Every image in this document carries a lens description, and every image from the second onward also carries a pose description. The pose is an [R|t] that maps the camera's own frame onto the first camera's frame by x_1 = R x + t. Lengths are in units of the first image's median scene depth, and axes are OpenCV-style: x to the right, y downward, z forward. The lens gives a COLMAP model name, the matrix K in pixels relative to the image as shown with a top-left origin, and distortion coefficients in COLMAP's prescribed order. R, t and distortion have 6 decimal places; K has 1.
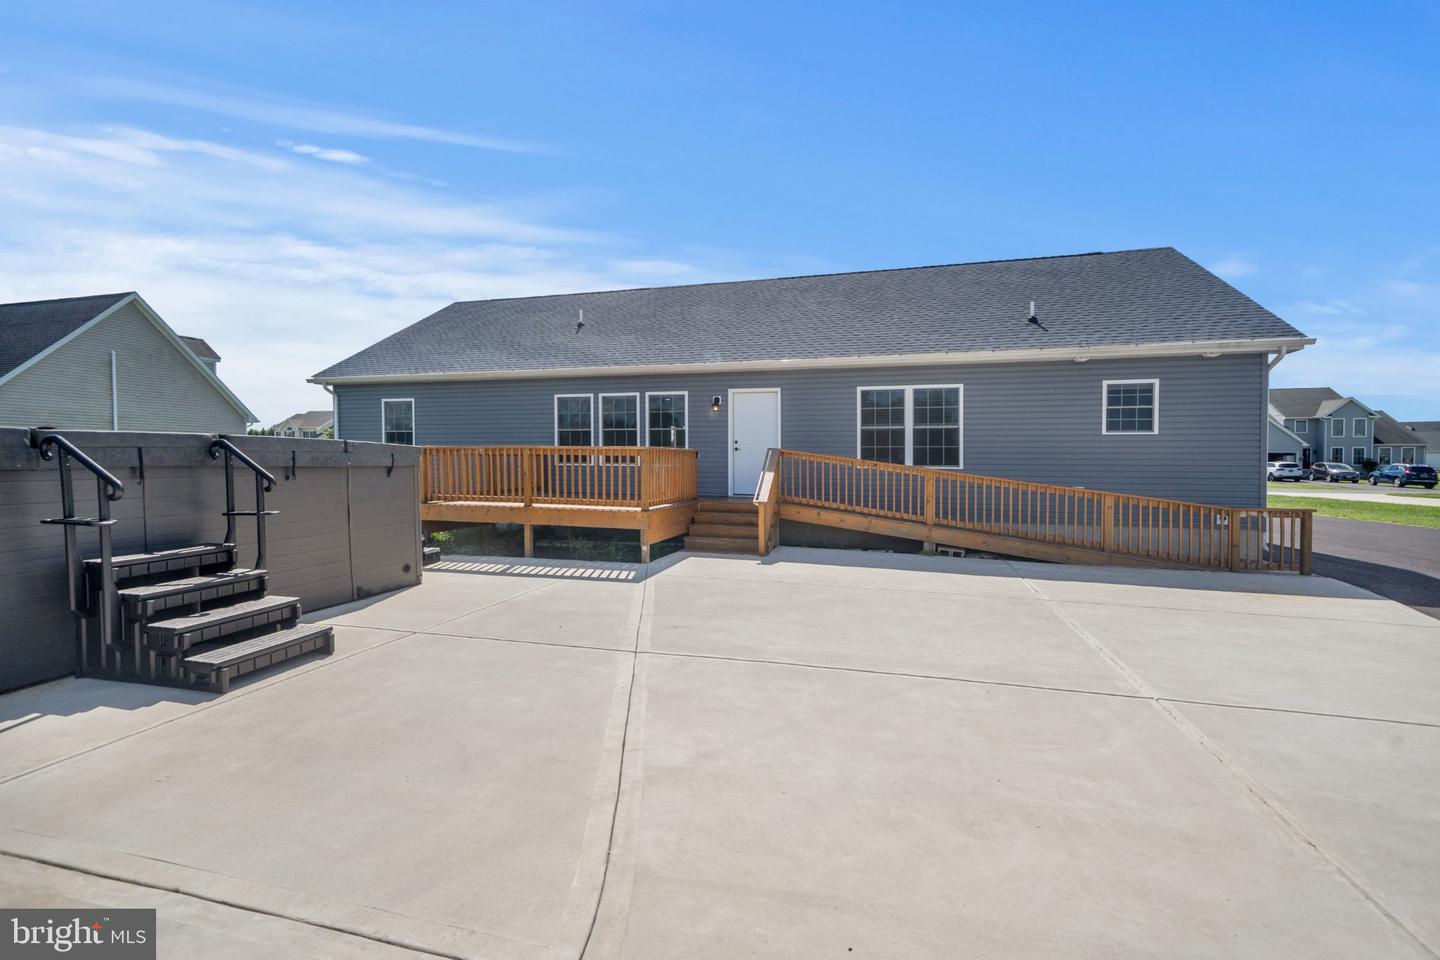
lens RADIAL K [[622.5, 0, 718.1], [0, 622.5, 475.3], [0, 0, 1]] dist [0.001877, 0.000439]
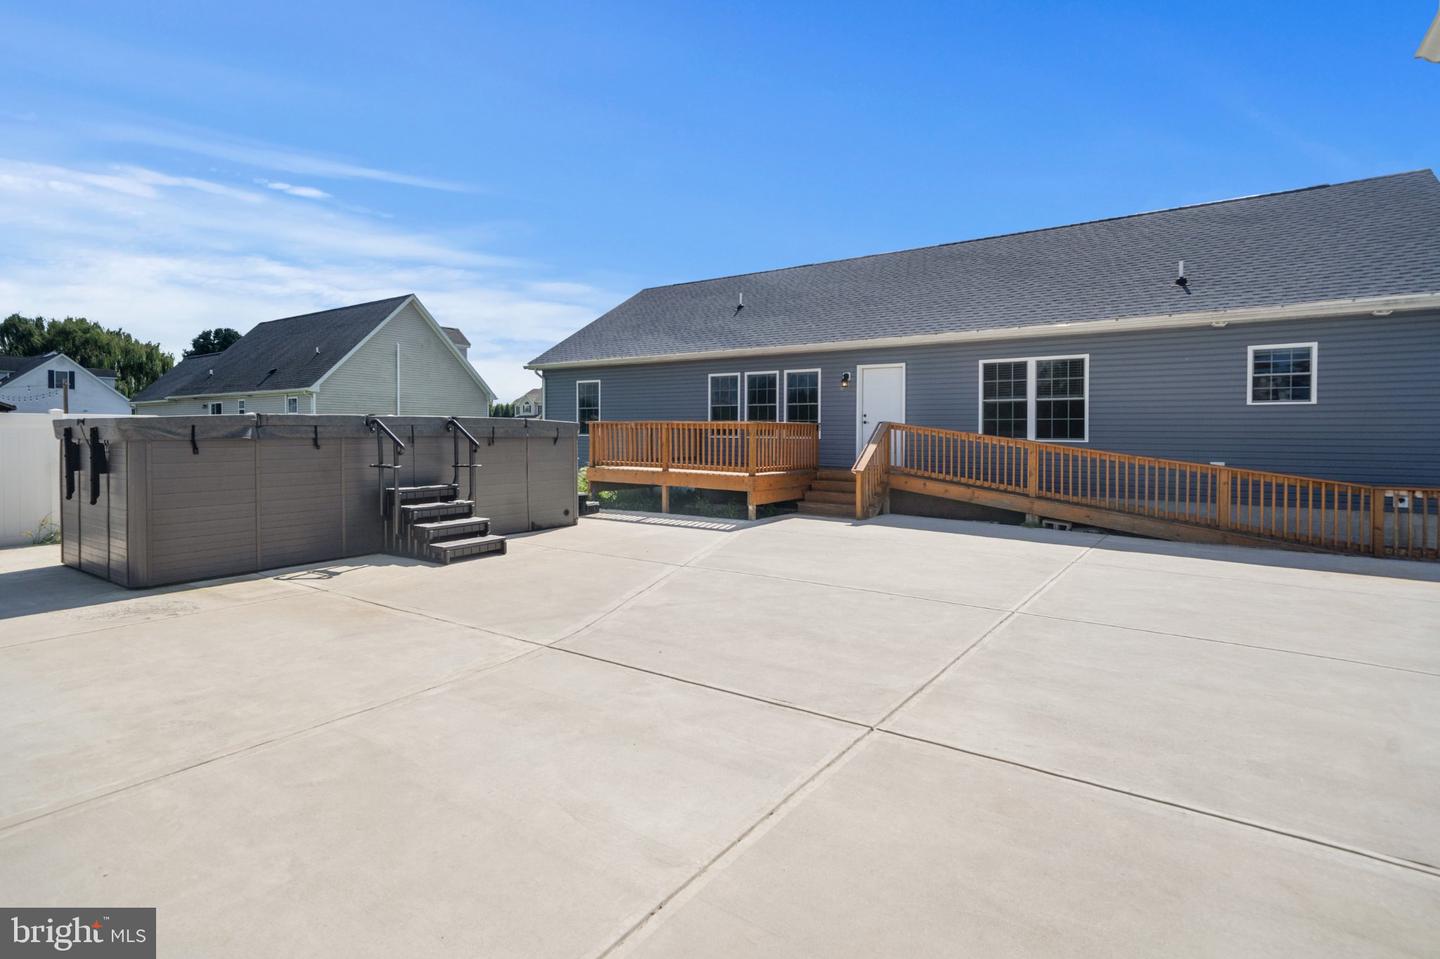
lens RADIAL K [[741.5, 0, 717.1], [0, 741.5, 431.5], [0, 0, 1]] dist [0.015195, 0.000352]
pose [[0.935934, -0.000244, -0.352175, 0.285340], [-0.009074, 0.999651, -0.024805, 0.007688], [0.352058, 0.026412, 0.935605, -0.305194]]
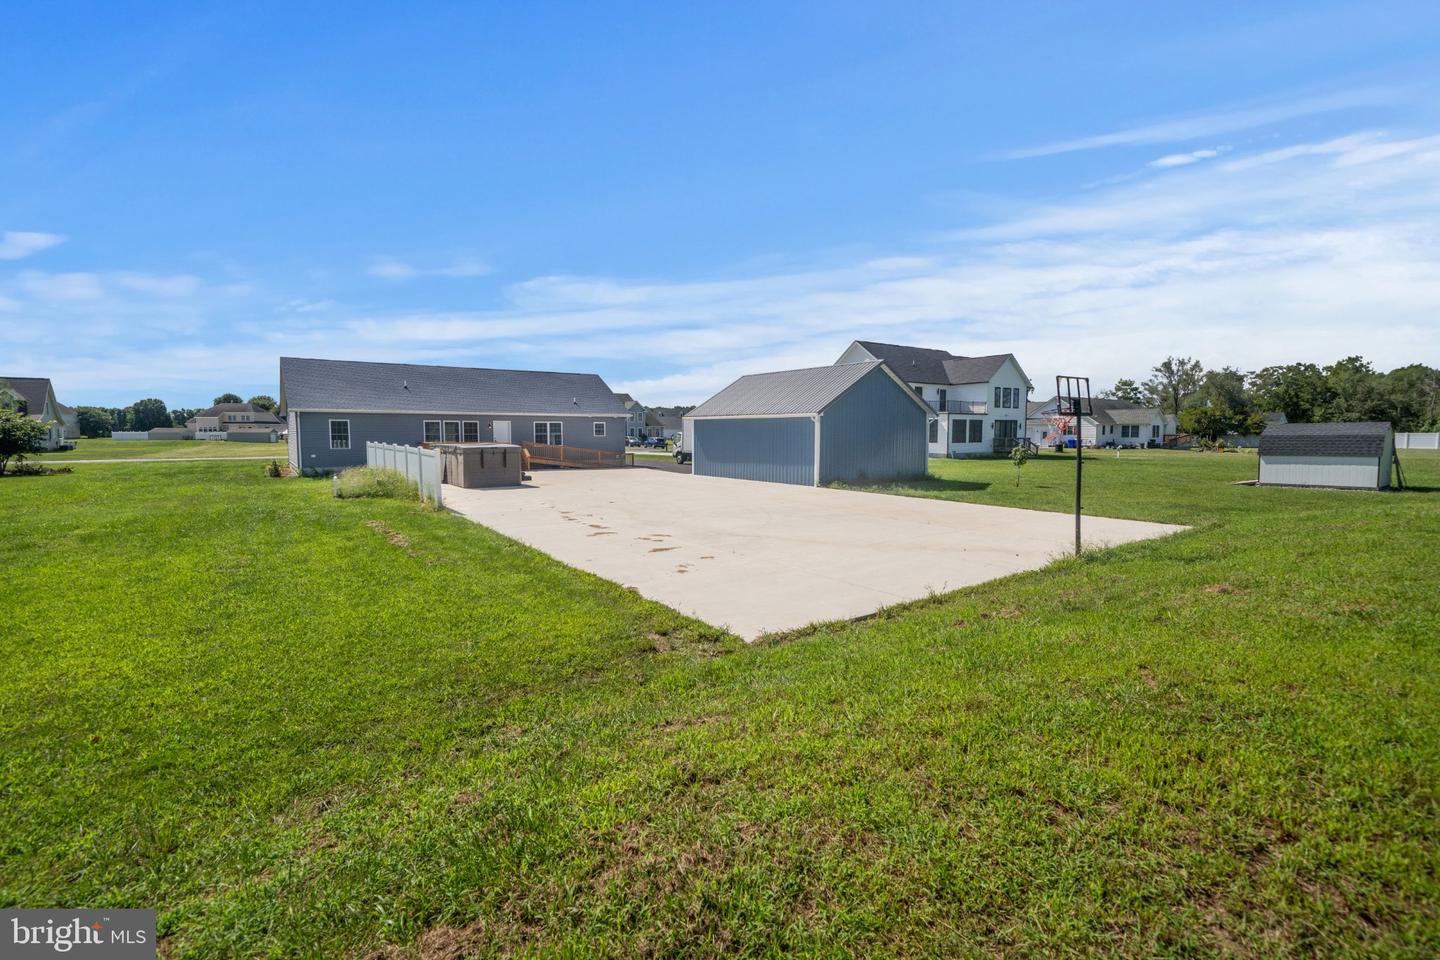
lens RADIAL K [[649.1, 0, 713.2], [0, 649.1, 446.9], [0, 0, 1]] dist [0.002735, 0.000531]
pose [[0.613110, -0.021515, 0.789705, -2.179774], [0.019938, 0.999732, 0.011758, -0.032471], [-0.789746, 0.008536, 0.613375, -2.117766]]
